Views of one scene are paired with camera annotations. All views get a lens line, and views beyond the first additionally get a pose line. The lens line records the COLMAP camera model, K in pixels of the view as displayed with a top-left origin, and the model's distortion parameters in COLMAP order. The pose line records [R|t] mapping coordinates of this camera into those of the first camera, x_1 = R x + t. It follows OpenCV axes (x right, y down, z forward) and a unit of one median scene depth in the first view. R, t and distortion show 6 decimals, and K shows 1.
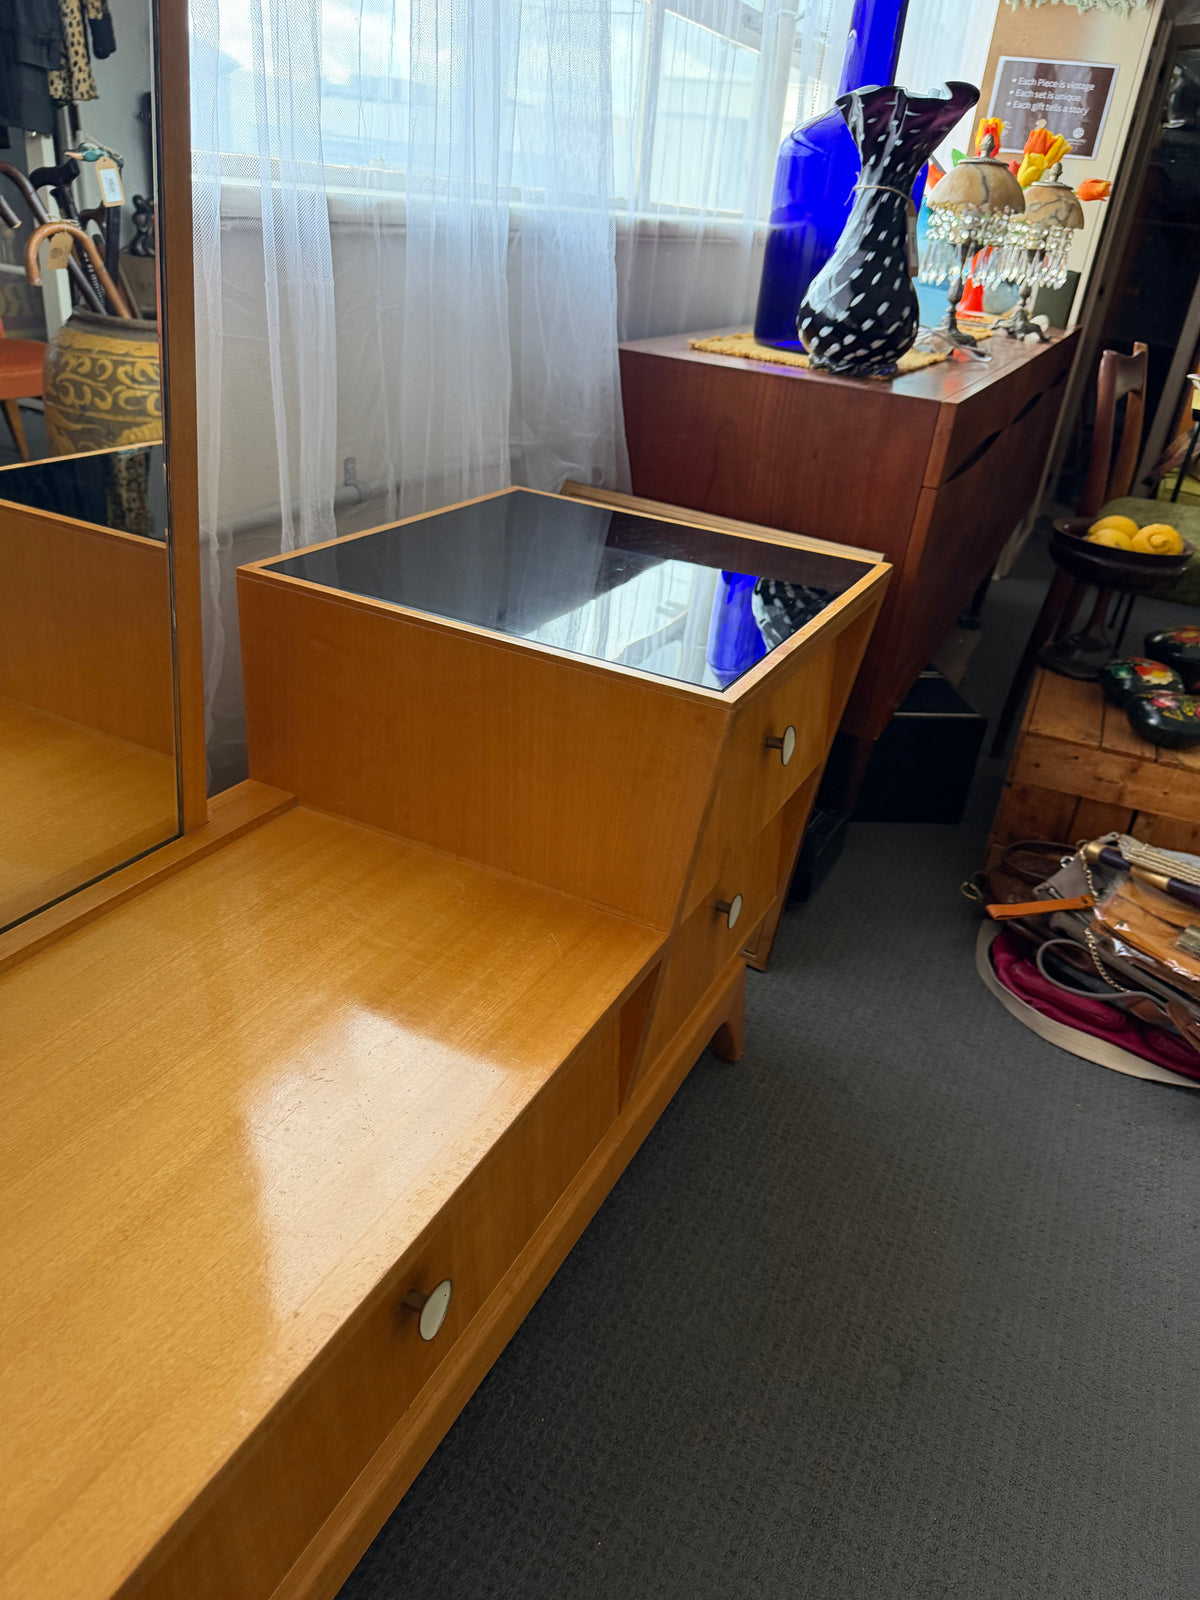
lens RADIAL K [[1131.0, 0, 602.0], [0, 1131.0, 809.4], [0, 0, 1]] dist [0.035268, -0.043112]
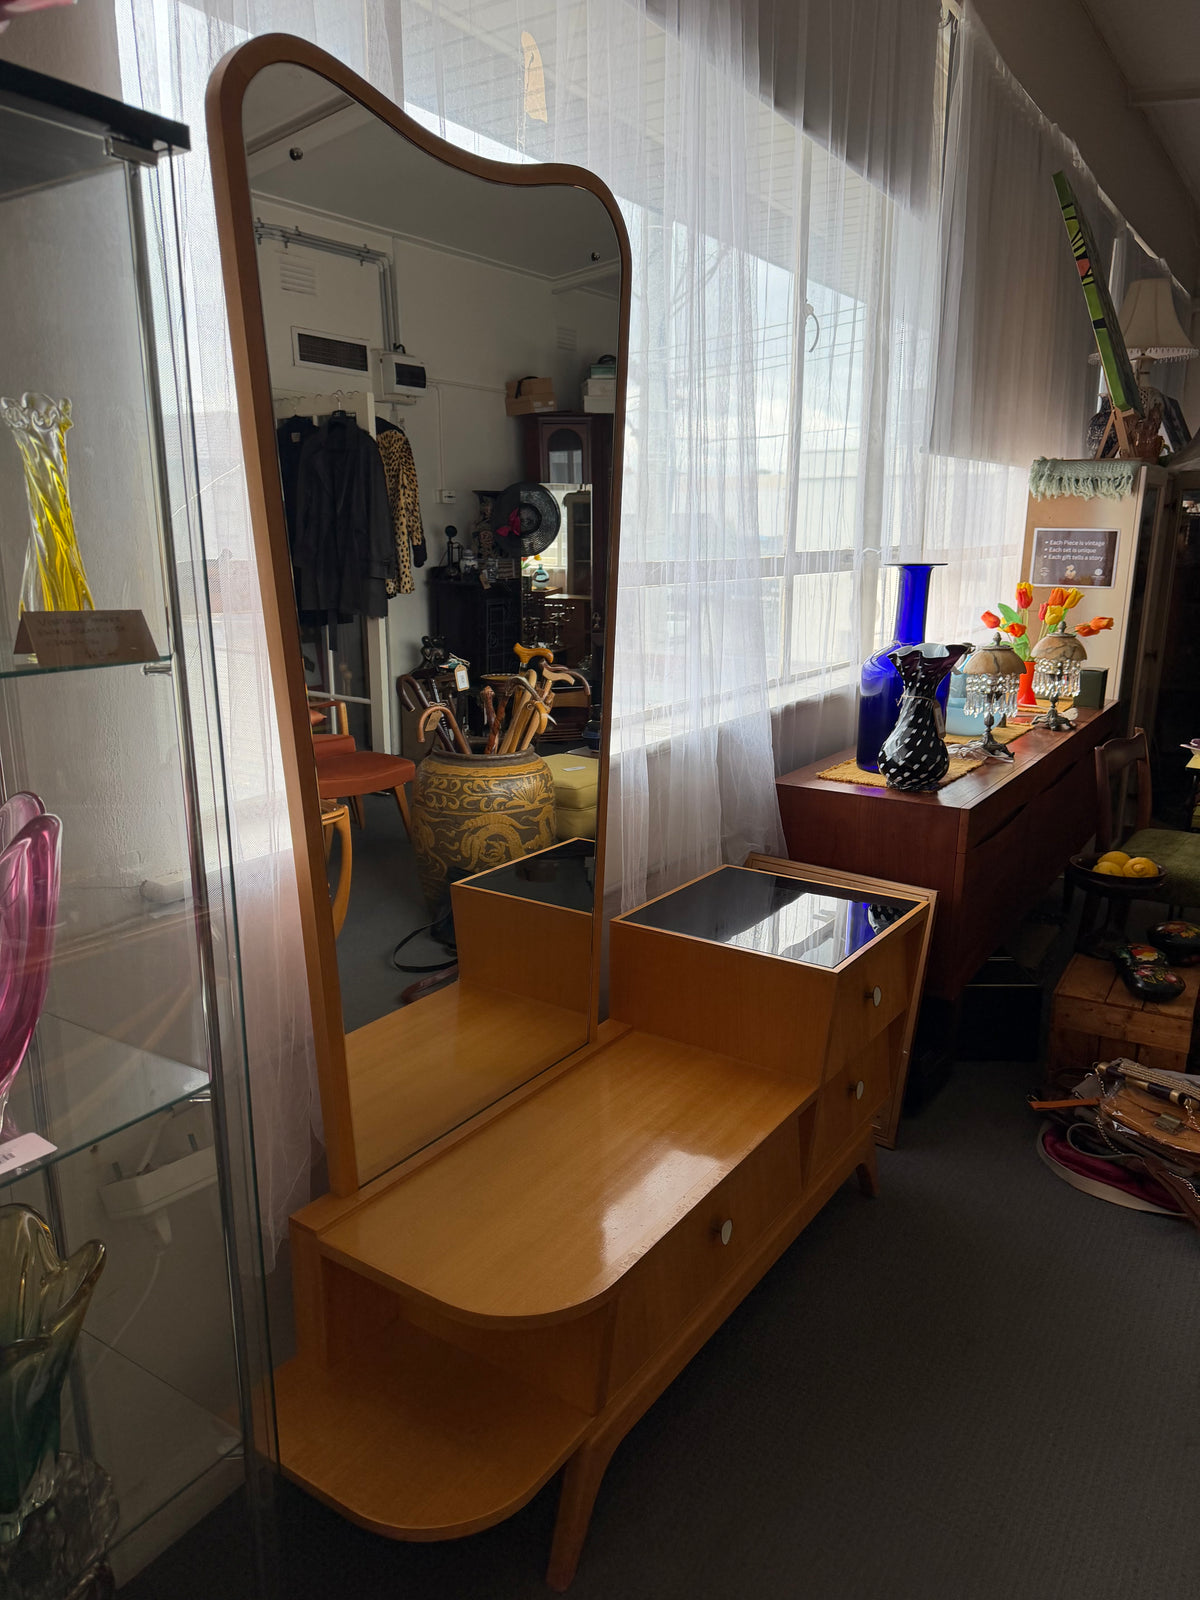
lens RADIAL K [[1123.5, 0, 584.5], [0, 1123.5, 803.7], [0, 0, 1]] dist [0.065107, -0.079270]
pose [[0.985367, -0.055796, -0.161053, -0.001031], [0.011963, 0.965212, -0.261195, 0.089394], [0.170024, 0.255447, 0.951756, -0.746022]]
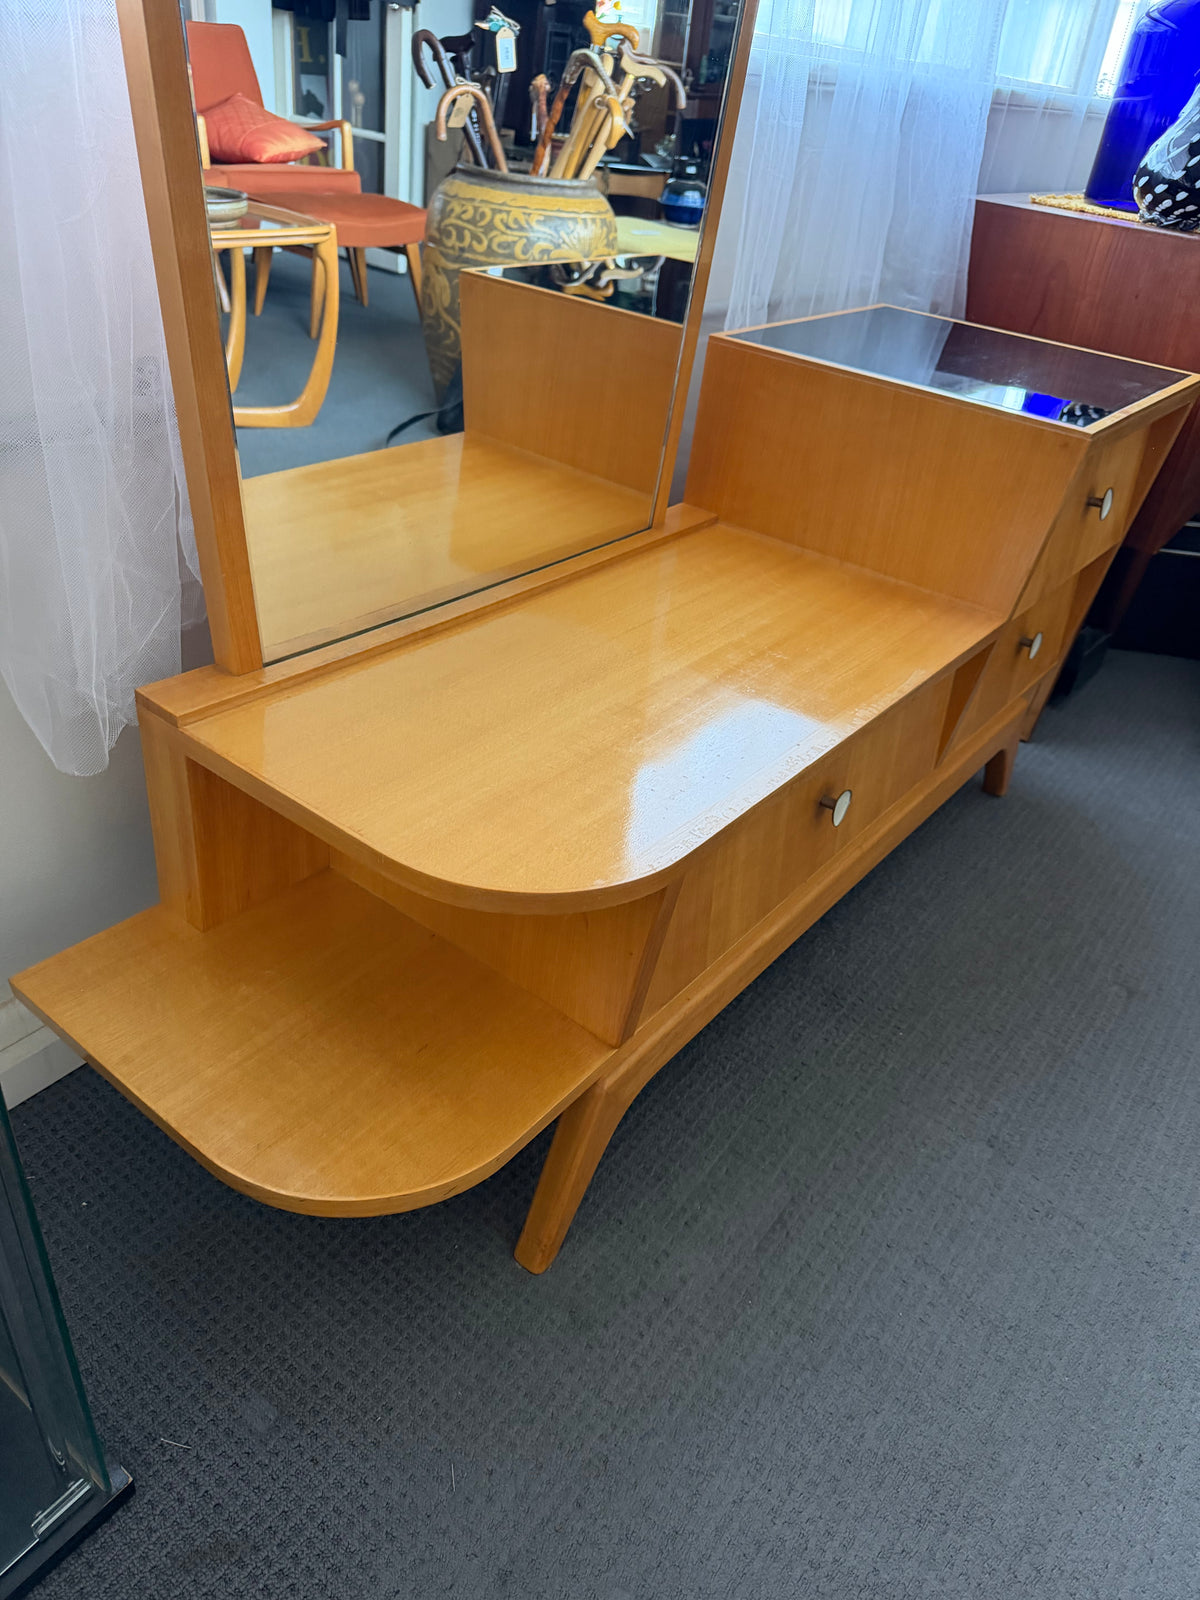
lens RADIAL K [[1131.0, 0, 584.7], [0, 1131.0, 790.1], [0, 0, 1]] dist [0.035268, -0.043112]
pose [[0.979706, 0.118323, -0.161789, -0.115239], [-0.107596, 0.991470, 0.073560, 0.161608], [0.169112, -0.054659, 0.984080, -0.268751]]
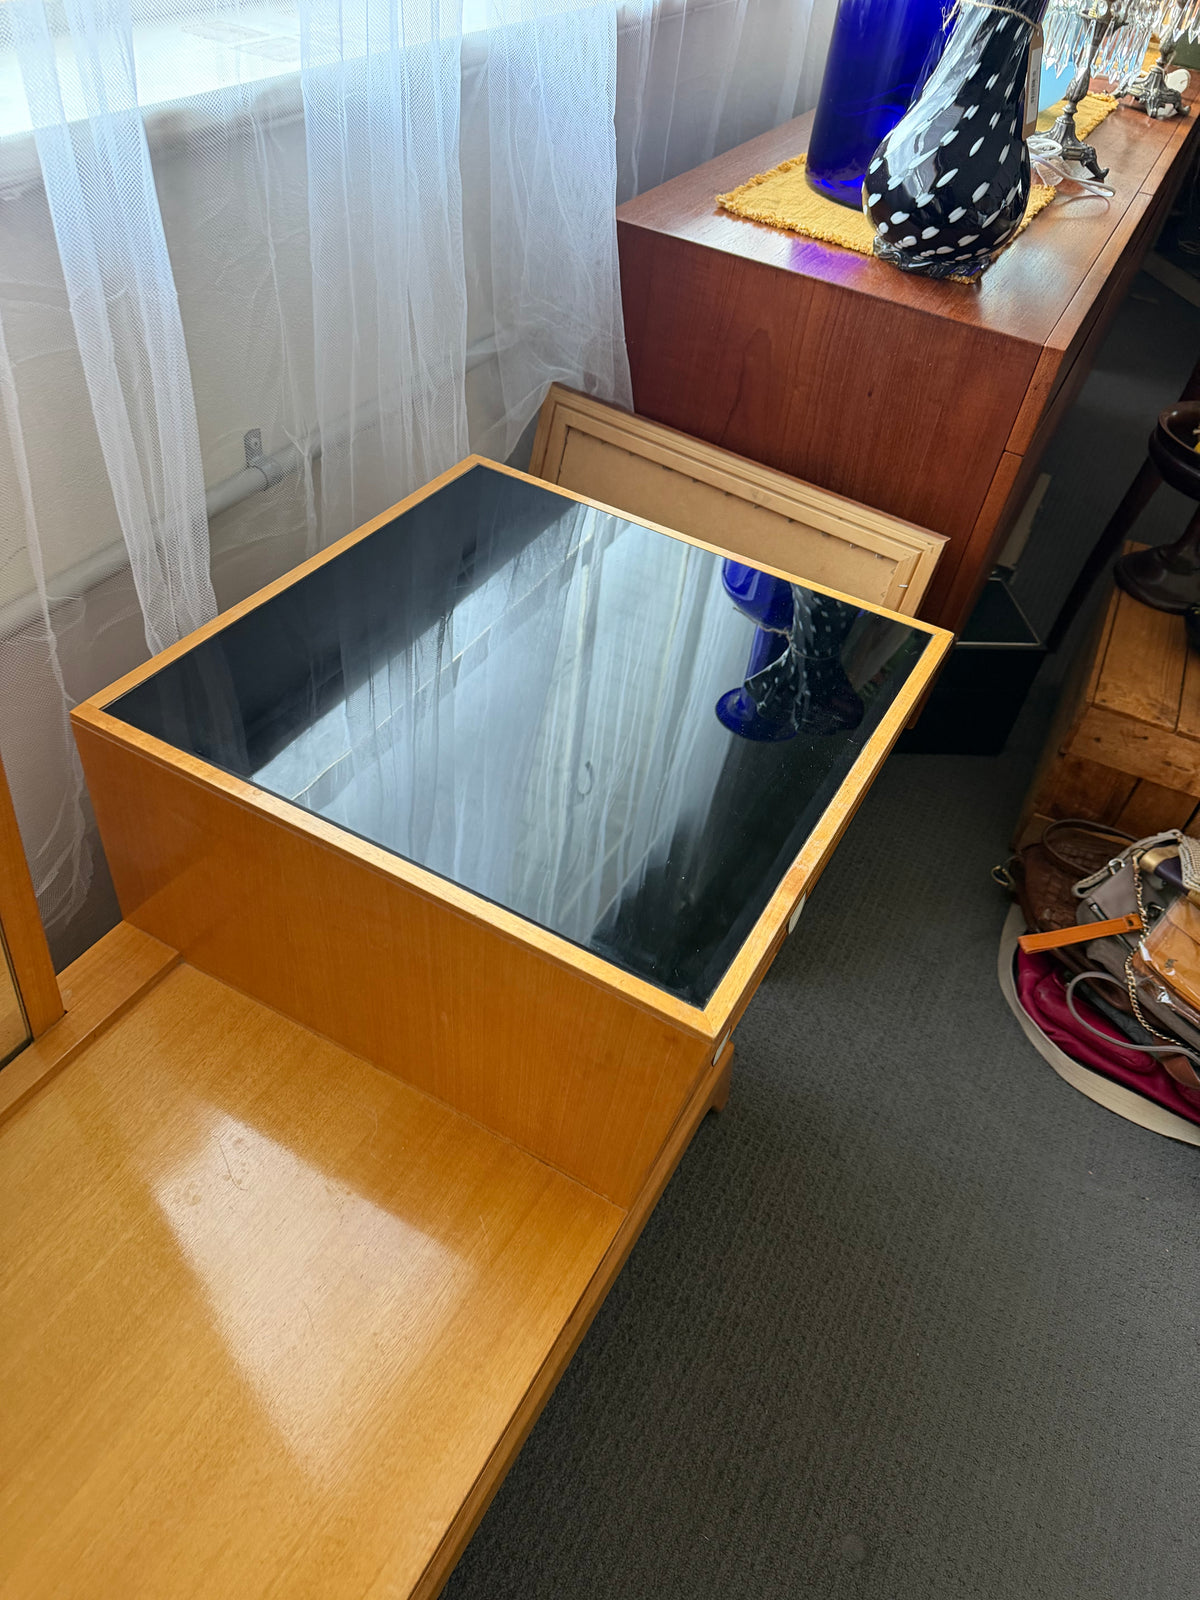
lens RADIAL K [[1131.0, 0, 608.7], [0, 1131.0, 803.5], [0, 0, 1]] dist [0.035268, -0.043112]
pose [[0.999332, 0.035859, -0.007116, 0.025332], [-0.032698, 0.963776, 0.264701, -0.233607], [0.016350, -0.264291, 0.964304, 0.174632]]
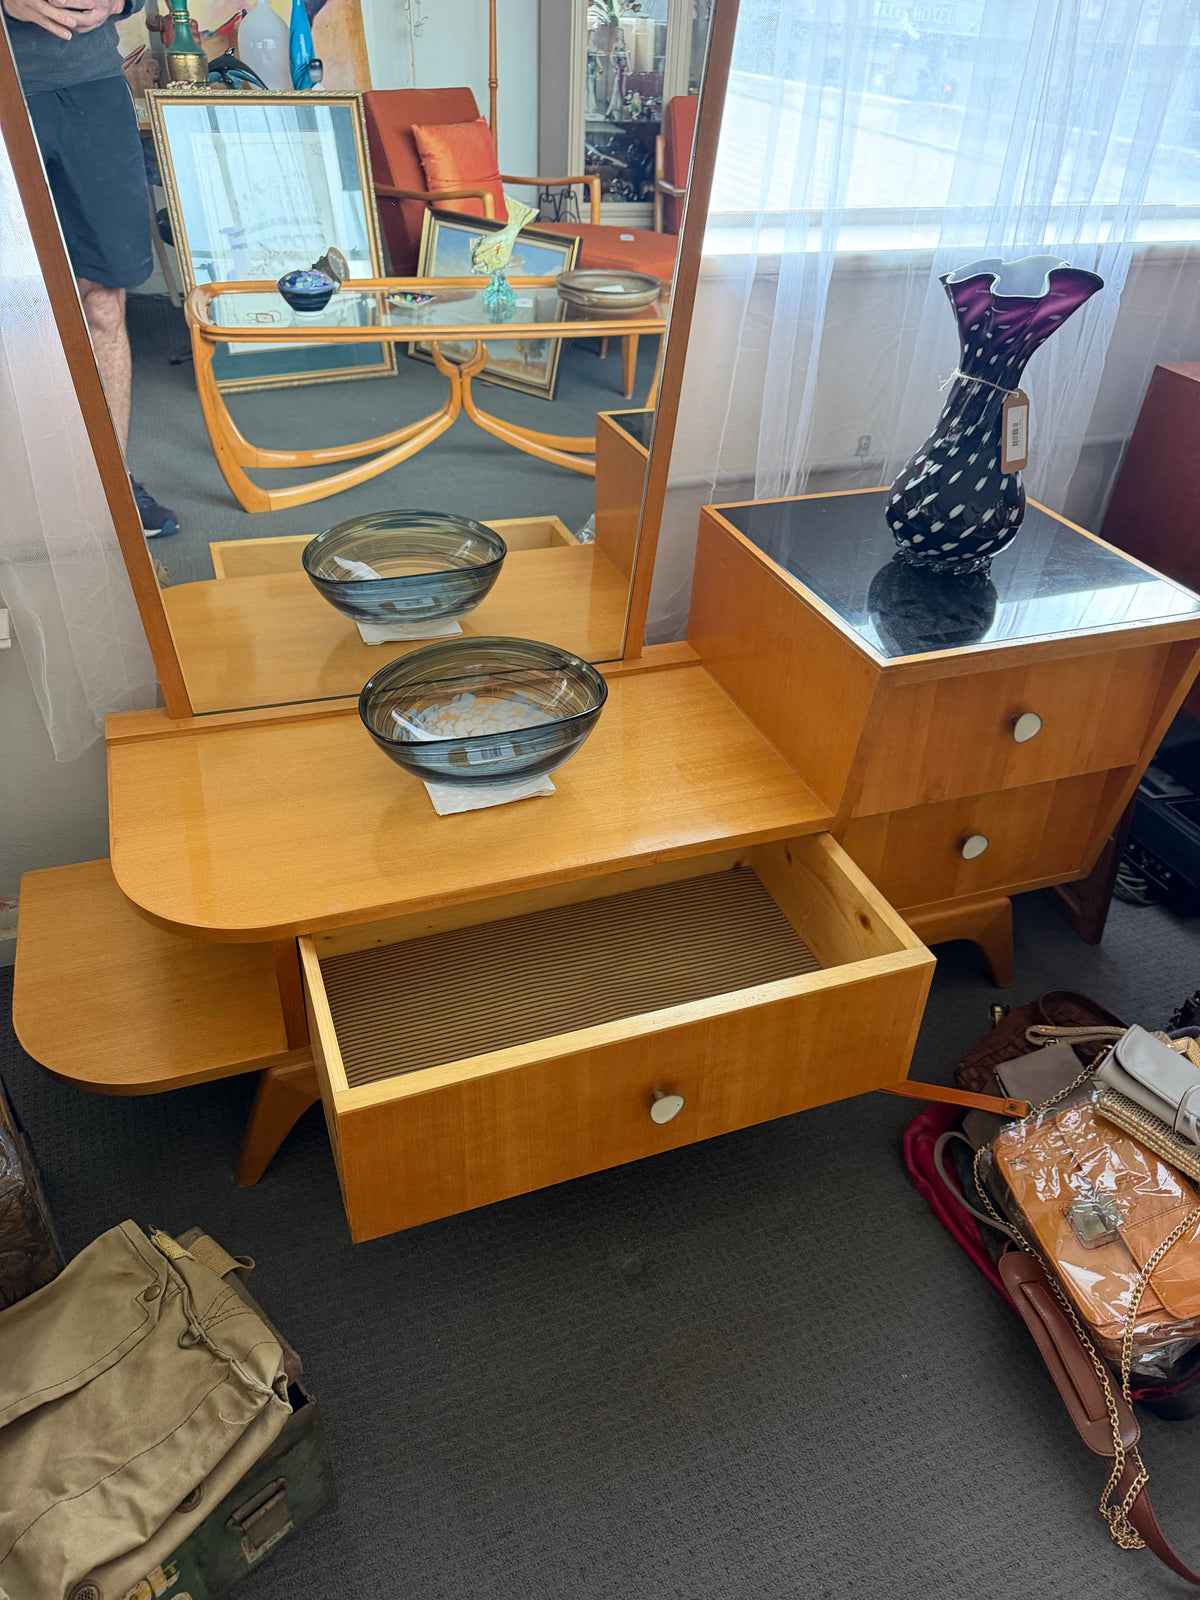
lens RADIAL K [[1131.0, 0, 593.8], [0, 1131.0, 801.7], [0, 0, 1]] dist [0.035268, -0.043112]
pose [[0.729061, 0.352645, -0.586611, 0.406229], [-0.303302, 0.934766, 0.184986, -0.048143], [0.613578, 0.043054, 0.788459, -0.195942]]
